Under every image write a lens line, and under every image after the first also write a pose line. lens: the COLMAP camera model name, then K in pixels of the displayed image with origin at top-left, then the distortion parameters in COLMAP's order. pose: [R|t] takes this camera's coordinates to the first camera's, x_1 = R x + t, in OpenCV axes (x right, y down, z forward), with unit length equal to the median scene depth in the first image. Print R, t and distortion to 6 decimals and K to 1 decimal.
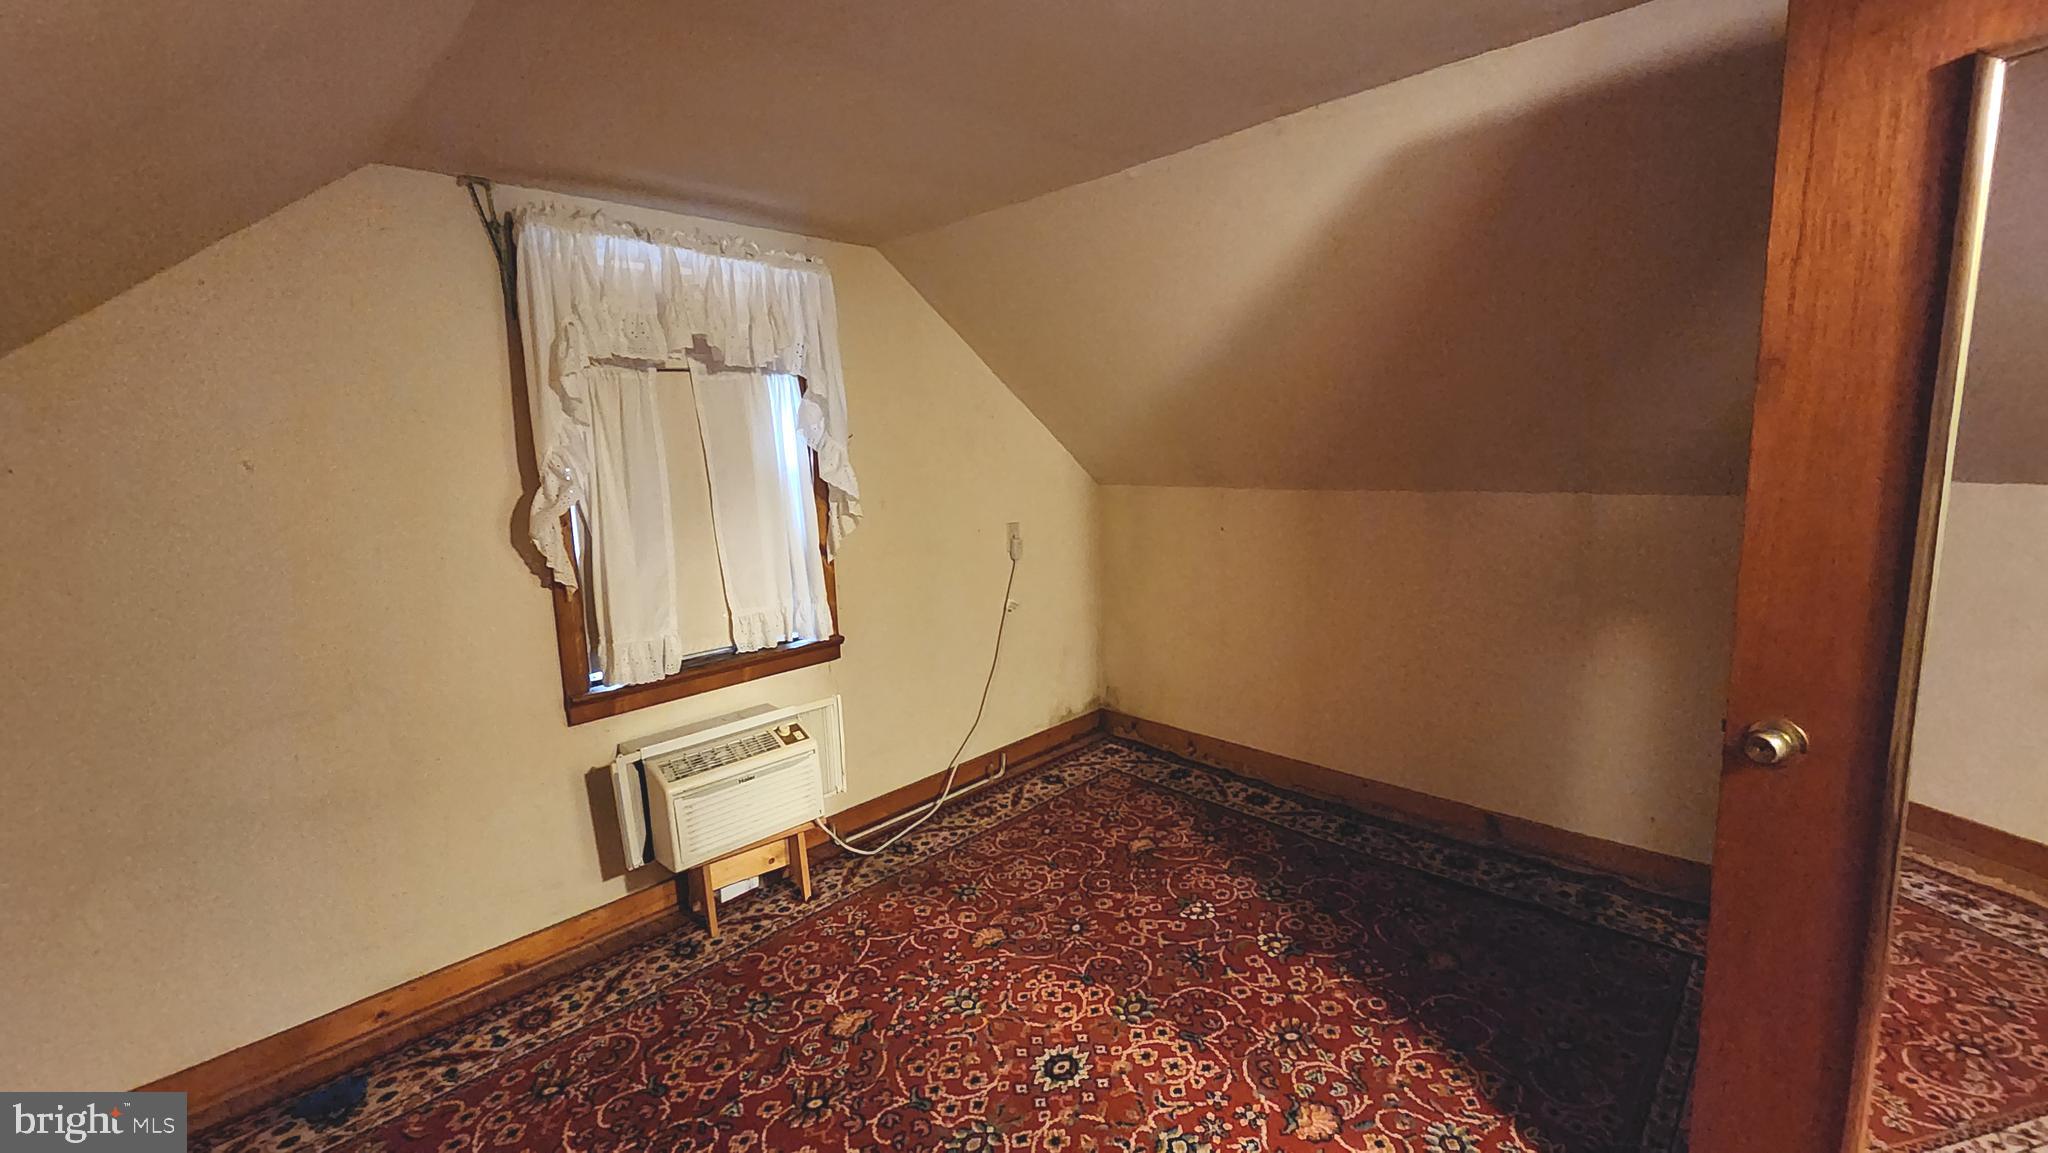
lens RADIAL K [[839.4, 0, 1033.5], [0, 839.4, 574.4], [0, 0, 1]] dist [-0.000945, 0.000132]
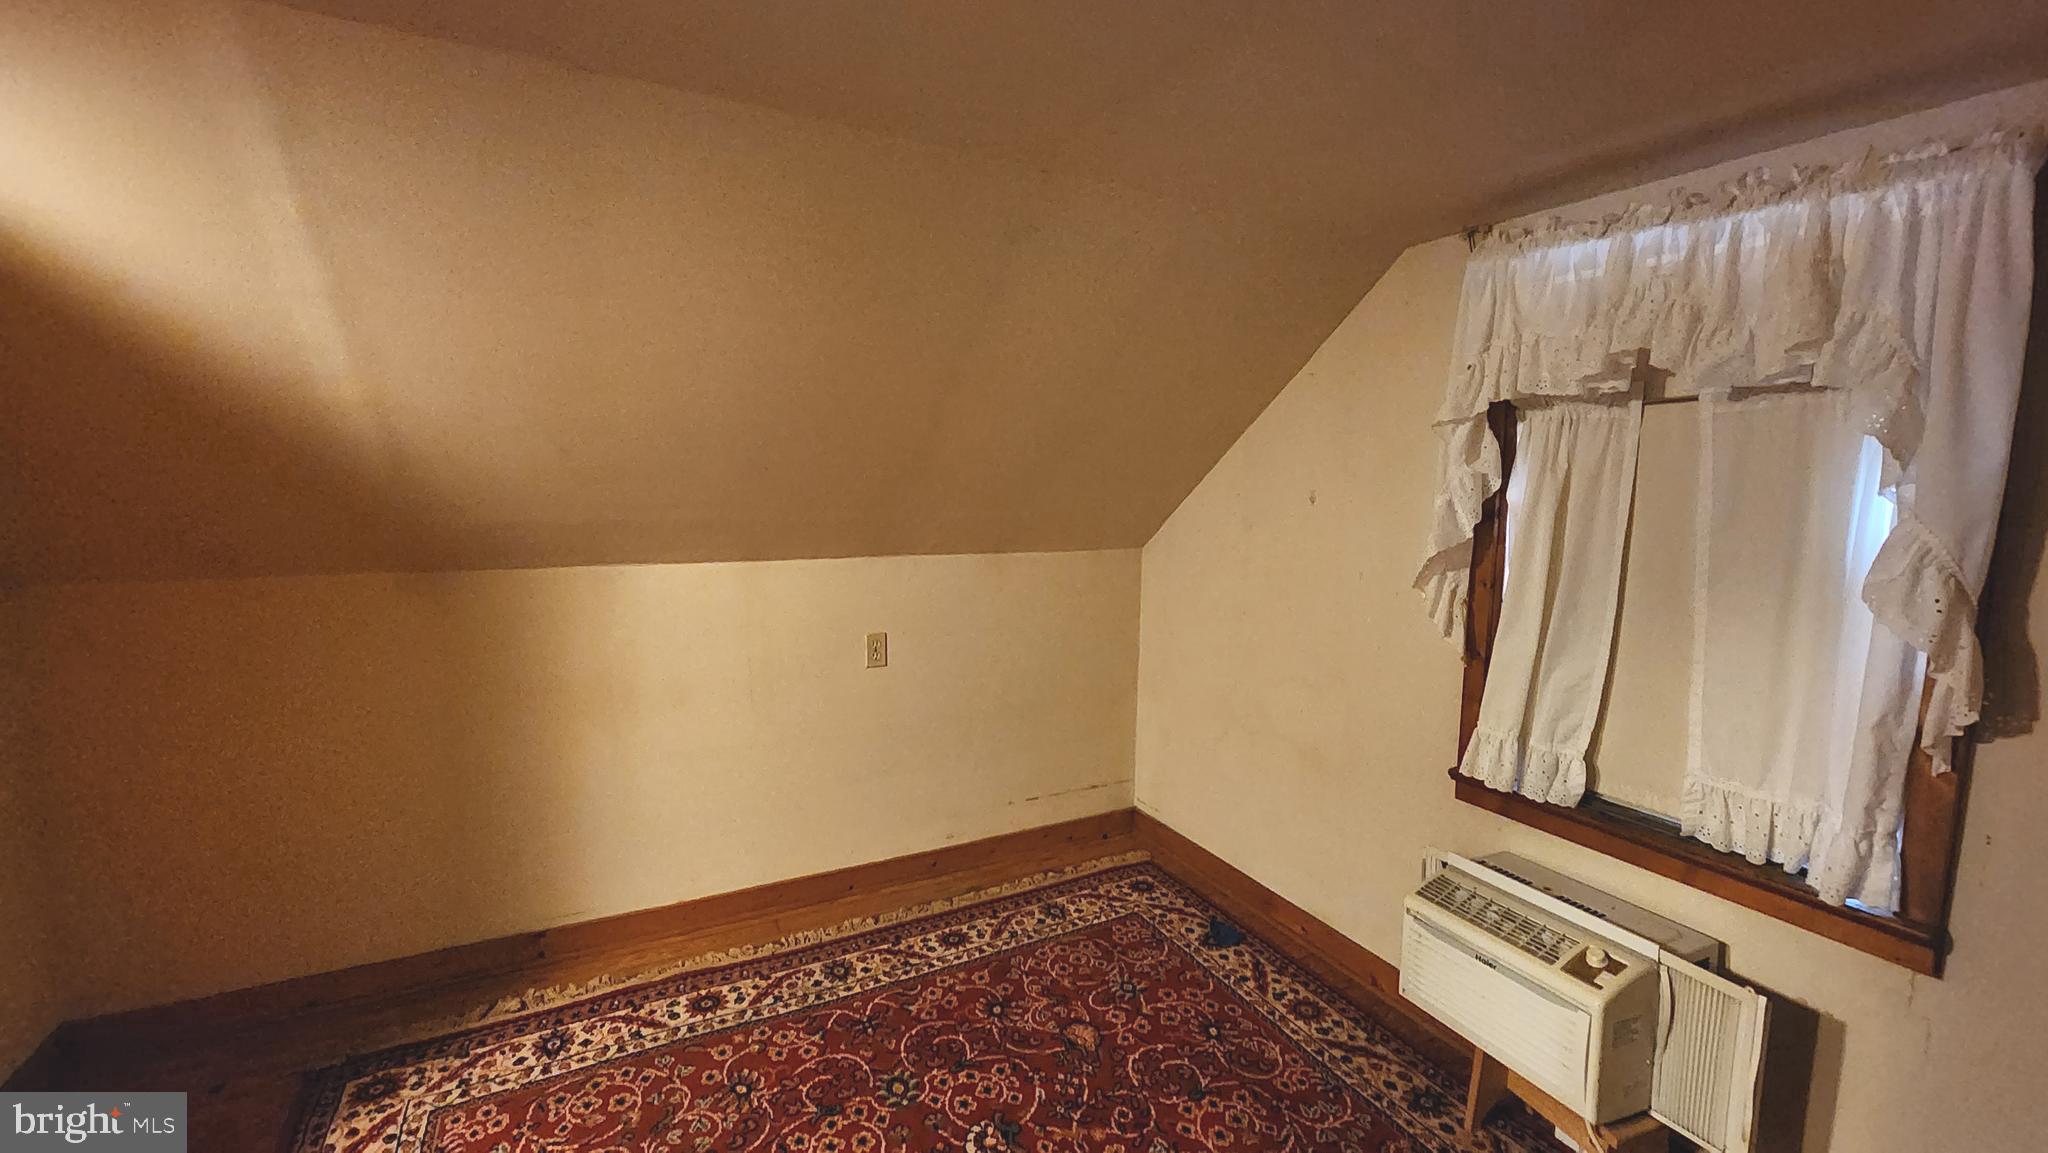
lens RADIAL K [[839.4, 0, 1029.2], [0, 839.4, 575.1], [0, 0, 1]] dist [-0.000945, 0.000132]
pose [[-0.315123, 0.145302, -0.937862, 0.426920], [-0.155477, 0.966955, 0.202050, -0.170840], [0.936229, 0.209487, -0.282118, 0.768662]]
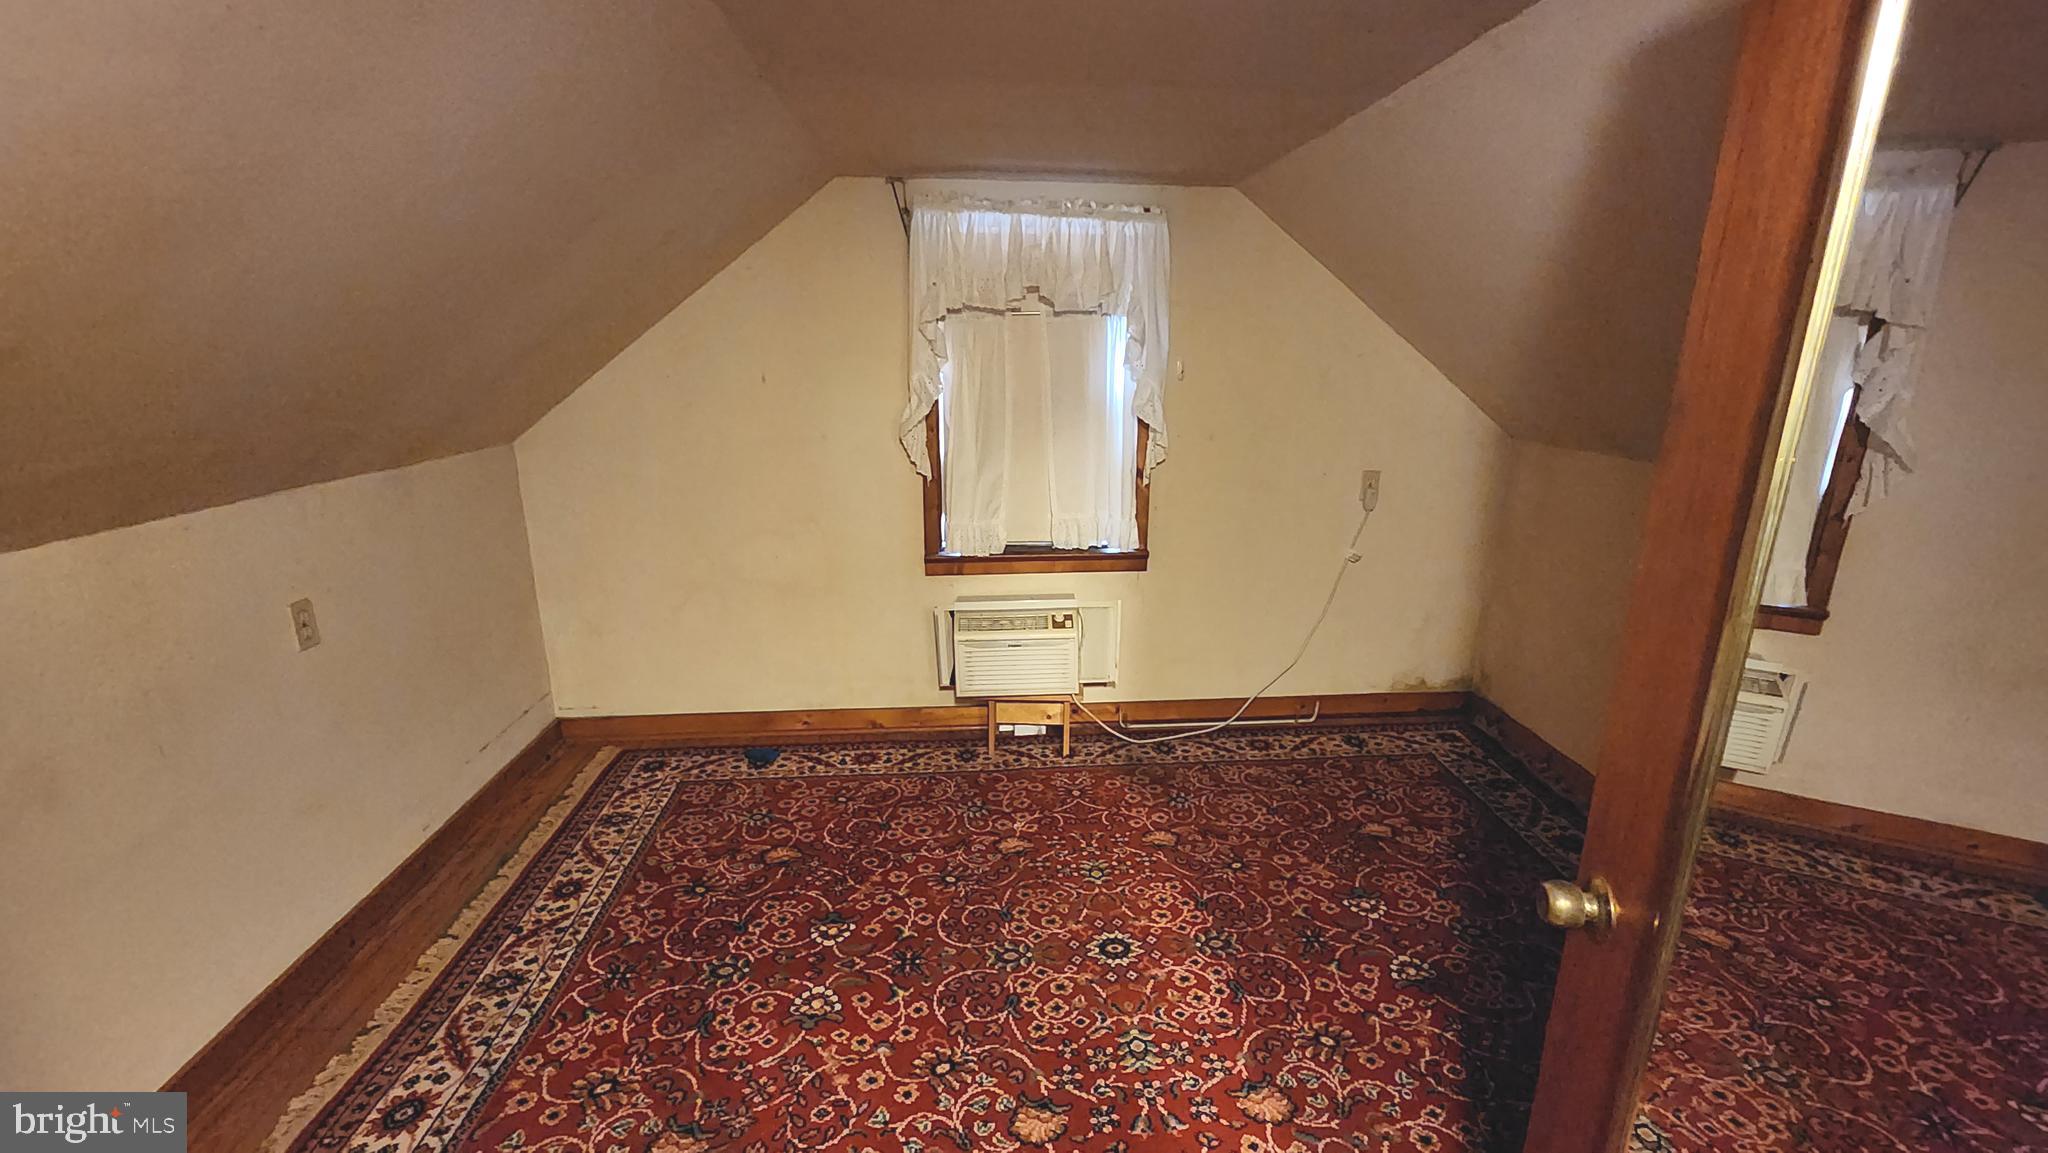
lens RADIAL K [[839.4, 0, 1035.0], [0, 839.4, 574.9], [0, 0, 1]] dist [-0.000945, 0.000132]
pose [[0.750554, 0.211753, -0.625963, 0.462743], [-0.137565, 0.976583, 0.165416, -0.077263], [0.646332, -0.038043, 0.762108, 0.050747]]
